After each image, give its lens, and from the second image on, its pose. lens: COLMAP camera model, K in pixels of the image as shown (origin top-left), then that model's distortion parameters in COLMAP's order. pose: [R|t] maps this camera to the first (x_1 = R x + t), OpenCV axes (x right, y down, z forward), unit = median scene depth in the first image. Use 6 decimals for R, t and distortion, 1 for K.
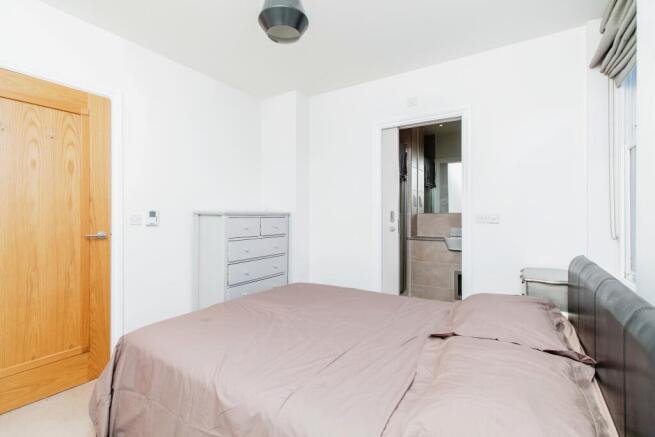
lens RADIAL K [[302.3, 0, 329.9], [0, 302.3, 217.1], [0, 0, 1]] dist [0.000681, 0.000044]
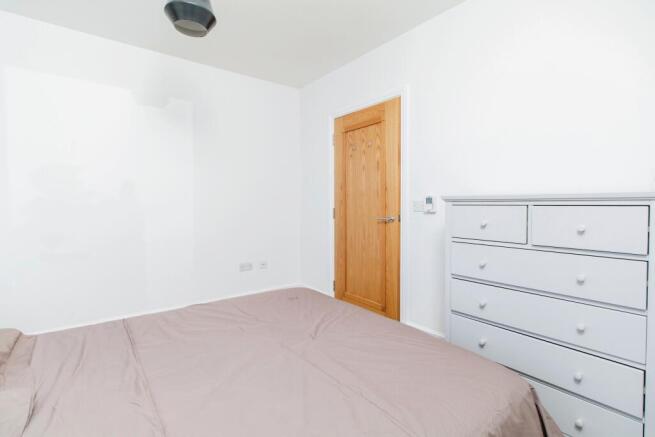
lens RADIAL K [[302.3, 0, 329.9], [0, 302.3, 217.1], [0, 0, 1]] dist [0.000681, 0.000044]
pose [[-0.329203, 0.044933, -0.943189, 0.418785], [0.000226, 0.998871, 0.047506, -0.003639], [0.944259, 0.015426, -0.328842, 1.141849]]
